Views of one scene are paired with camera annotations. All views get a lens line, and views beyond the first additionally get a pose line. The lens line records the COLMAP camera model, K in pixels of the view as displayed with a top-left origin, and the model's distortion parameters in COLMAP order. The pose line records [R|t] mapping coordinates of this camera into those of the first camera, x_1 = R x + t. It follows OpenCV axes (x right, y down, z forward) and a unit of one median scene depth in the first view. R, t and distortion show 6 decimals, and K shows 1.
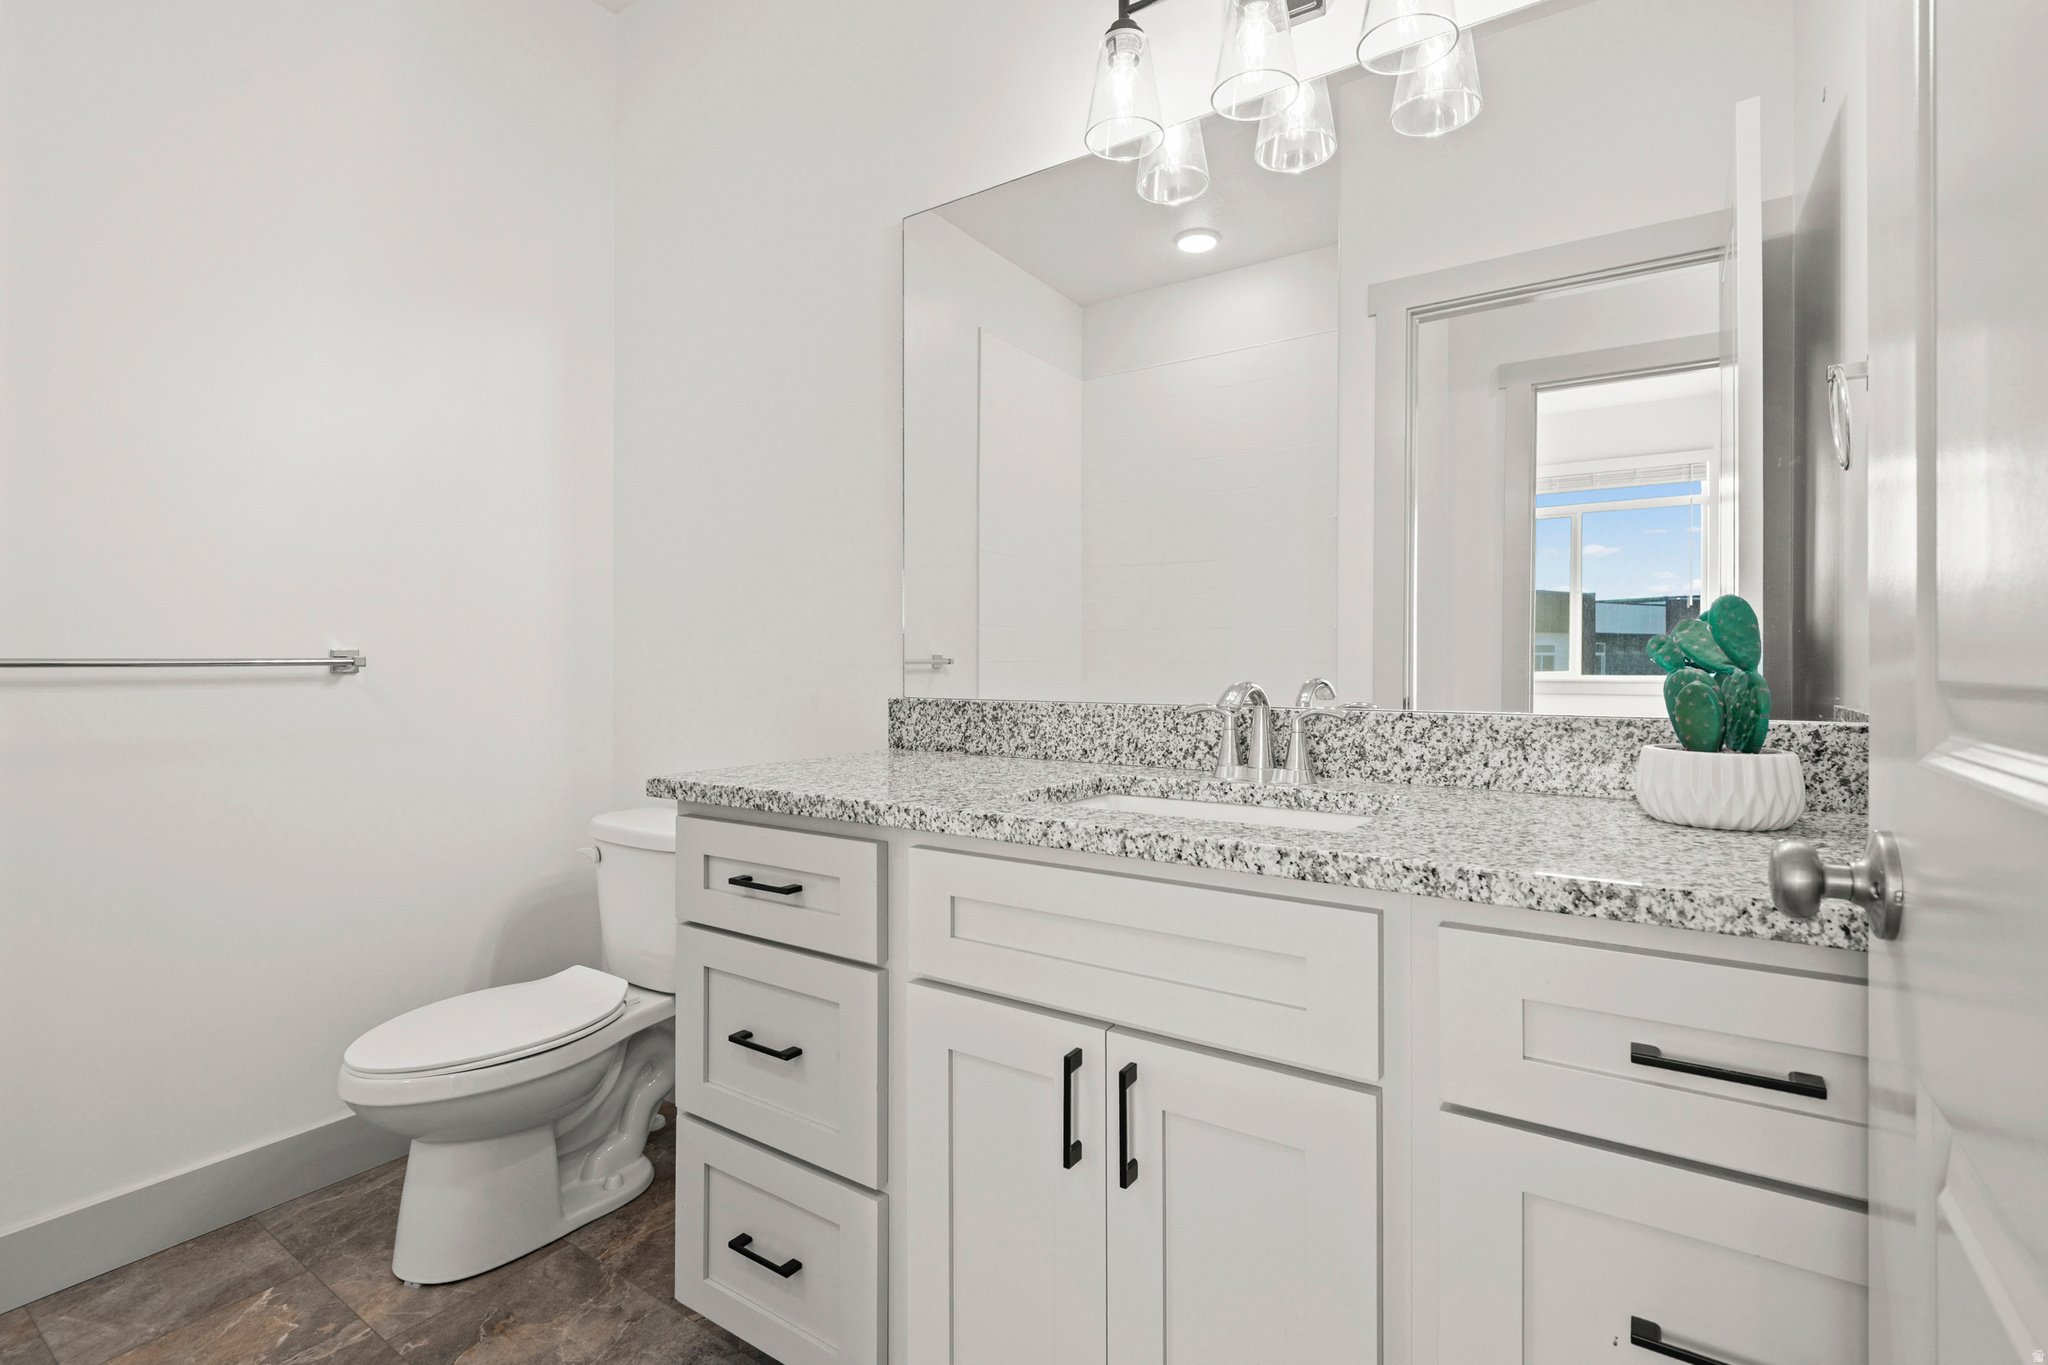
lens RADIAL K [[946.1, 0, 1029.8], [0, 946.1, 654.8], [0, 0, 1]] dist [-0.000355, -0.000348]
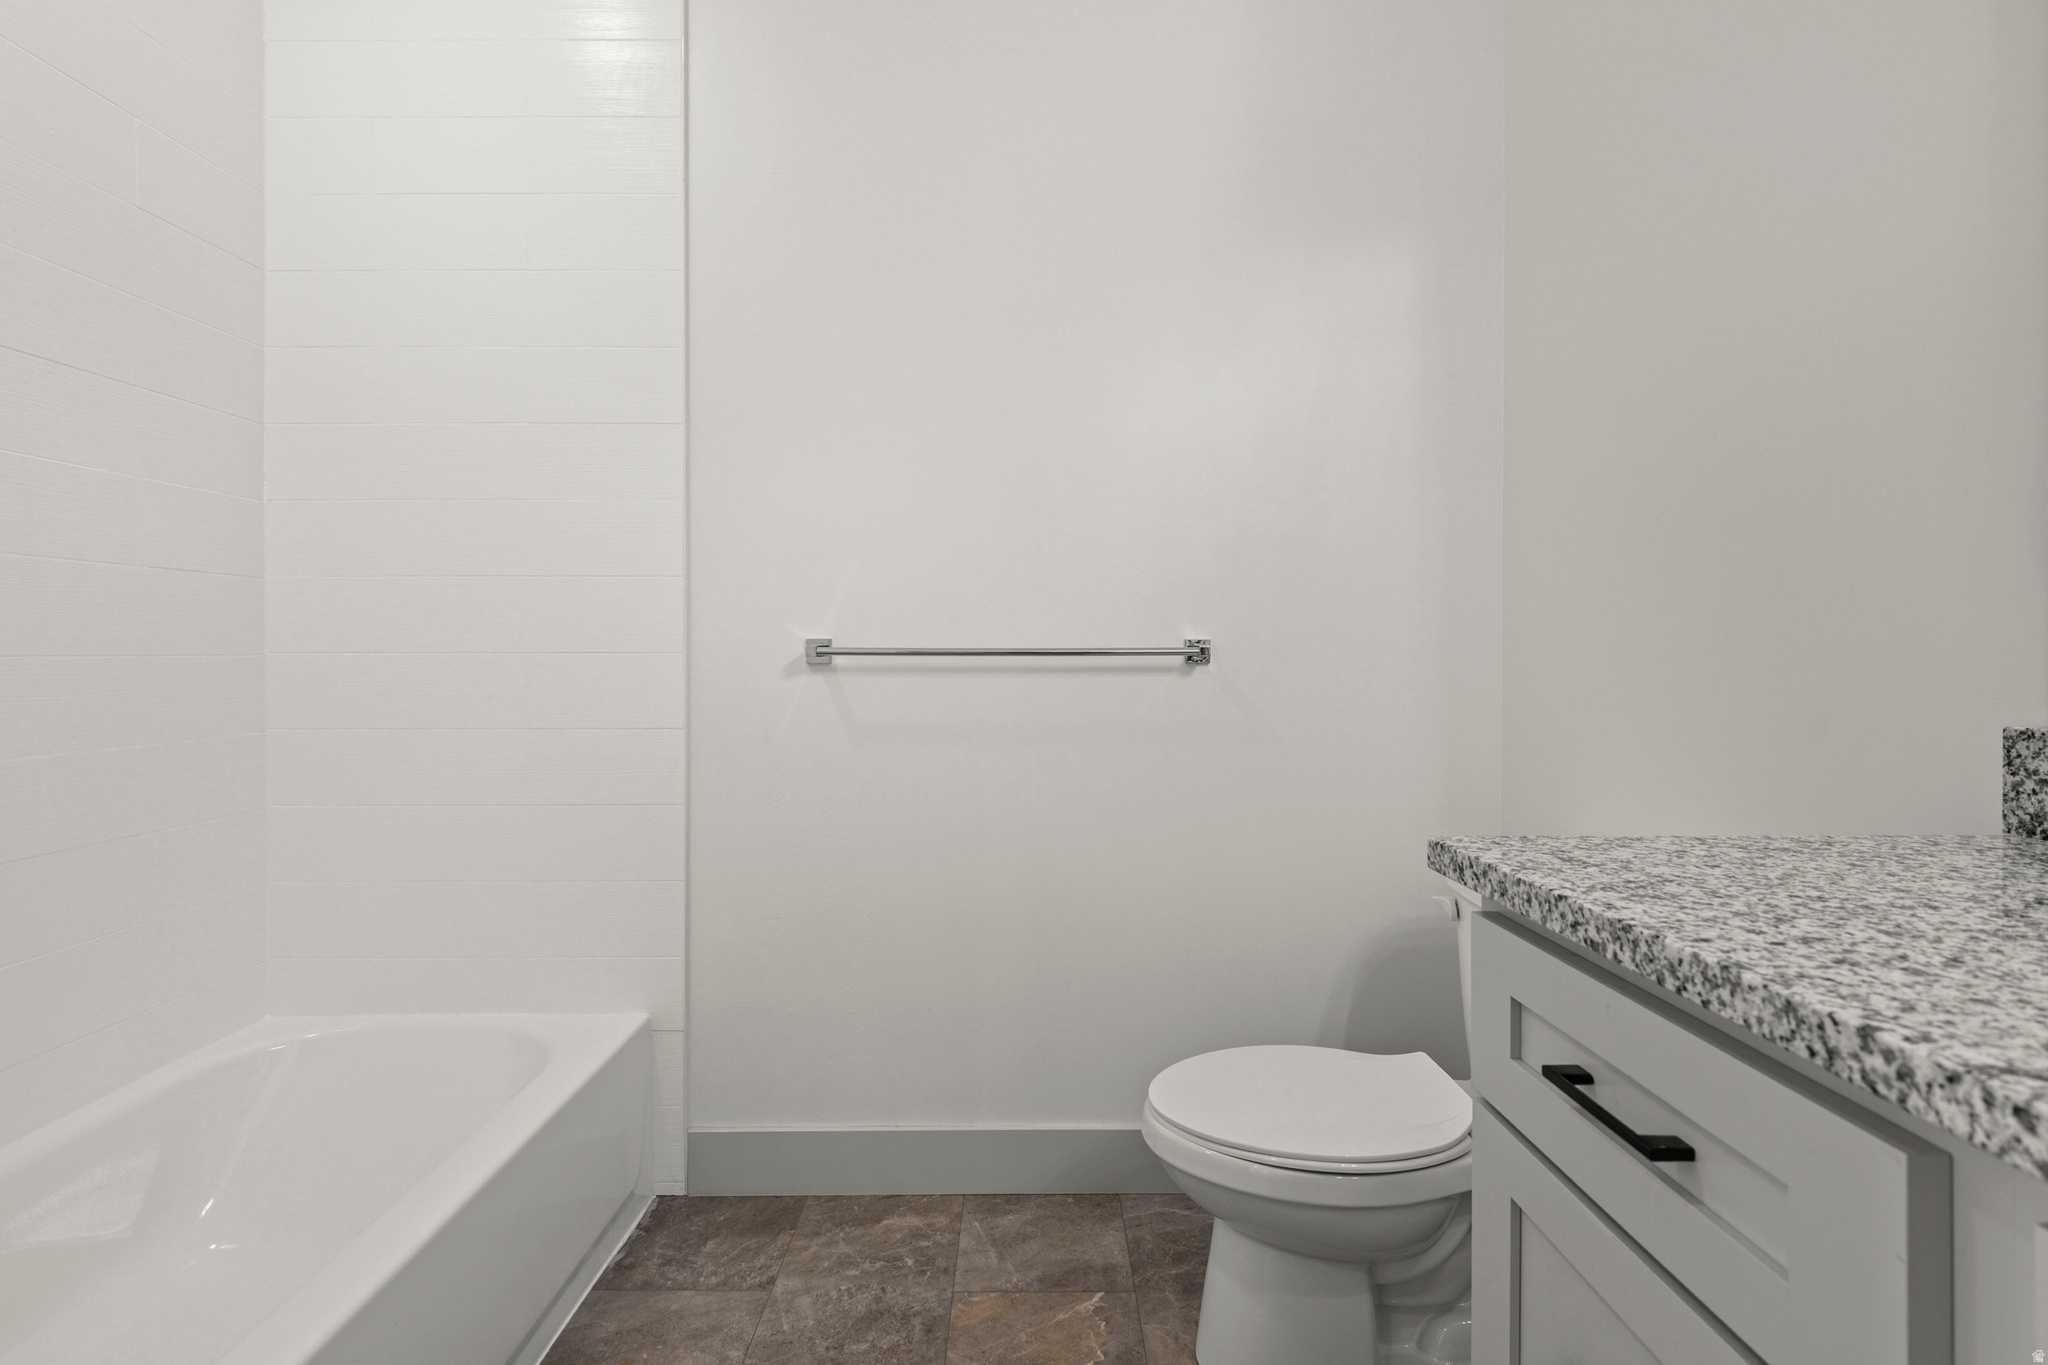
lens RADIAL K [[946.1, 0, 1029.8], [0, 946.1, 654.8], [0, 0, 1]] dist [-0.000355, -0.000348]
pose [[0.565146, 0.001936, -0.824988, -0.041357], [0.003637, 0.999982, 0.004838, 0.006962], [0.824983, -0.005734, 0.565129, 0.395025]]
